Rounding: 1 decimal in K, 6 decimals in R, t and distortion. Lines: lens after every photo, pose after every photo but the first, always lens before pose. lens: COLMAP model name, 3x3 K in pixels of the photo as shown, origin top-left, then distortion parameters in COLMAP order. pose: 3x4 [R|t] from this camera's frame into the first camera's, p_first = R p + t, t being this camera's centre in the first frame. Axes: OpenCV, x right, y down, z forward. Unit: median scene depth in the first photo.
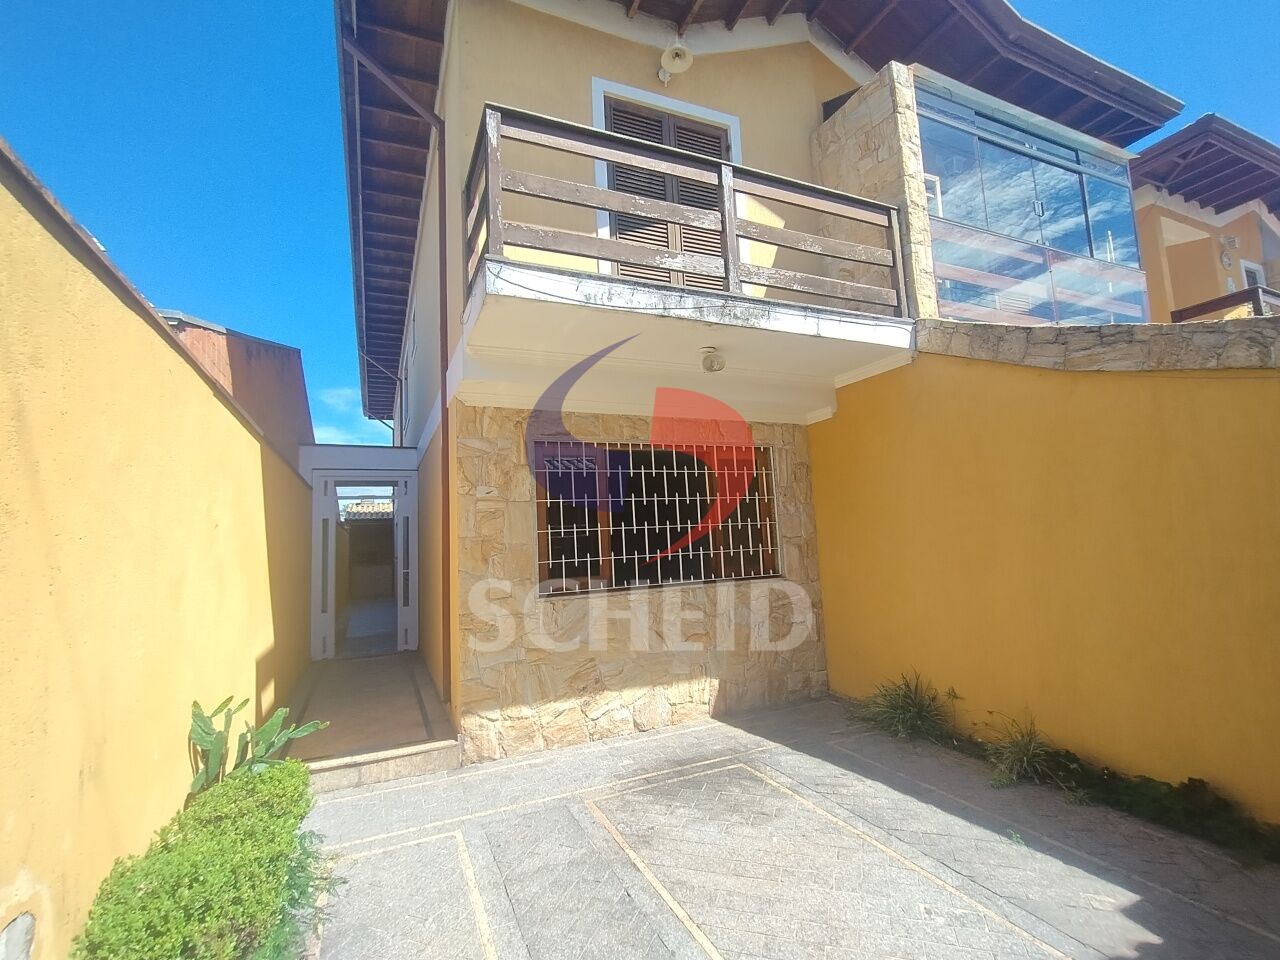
lens RADIAL K [[590.8, 0, 635.4], [0, 590.8, 484.0], [0, 0, 1]] dist [0.003473, 0.001560]
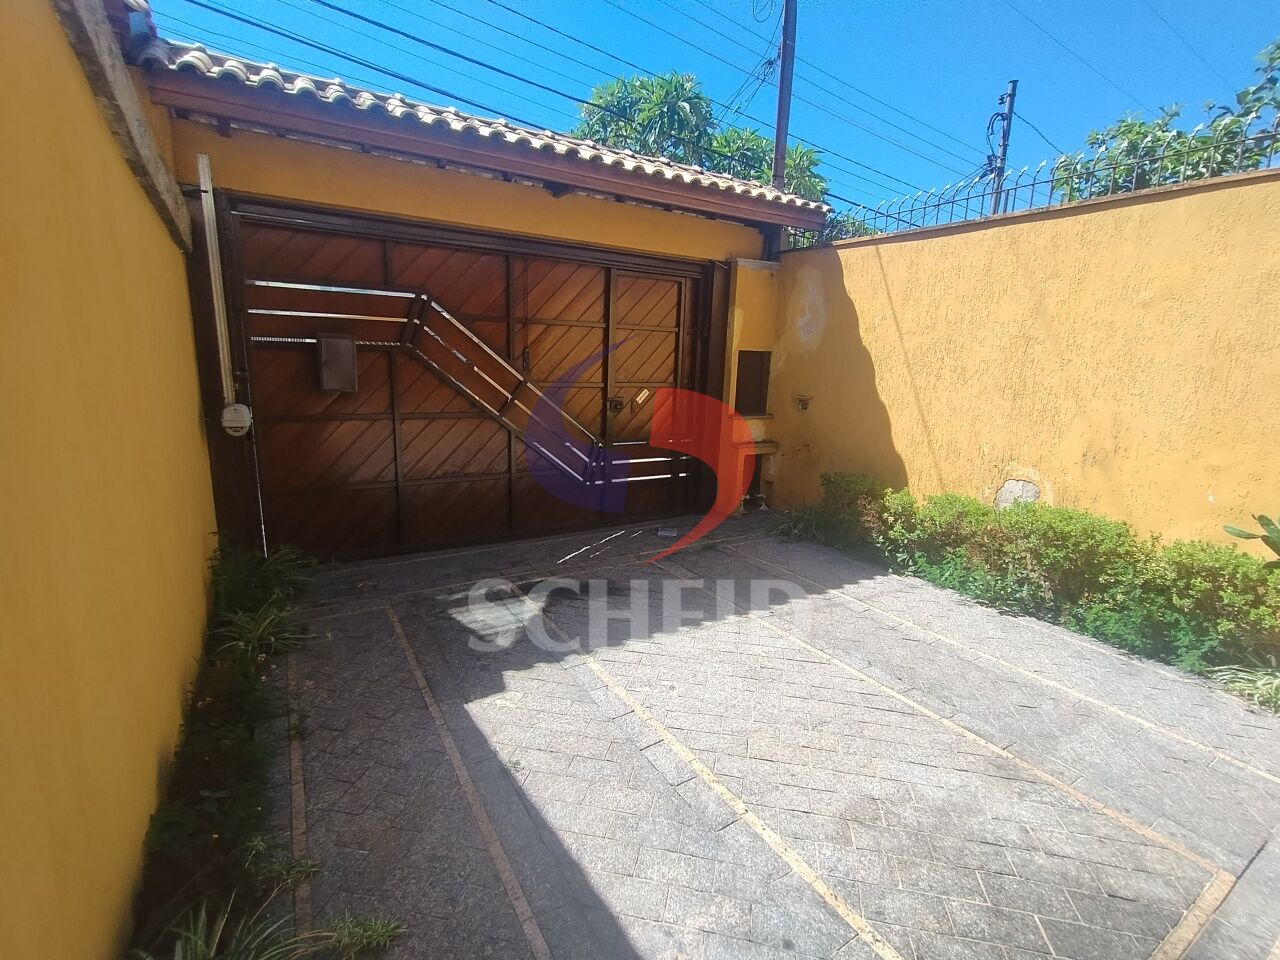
lens RADIAL K [[586.0, 0, 637.0], [0, 586.0, 484.1], [0, 0, 1]] dist [-0.011372, 0.005287]
pose [[-0.992031, 0.038913, -0.119837, 0.577158], [0.024330, 0.992375, 0.120834, 0.172821], [0.123625, 0.116955, -0.985413, 1.738728]]
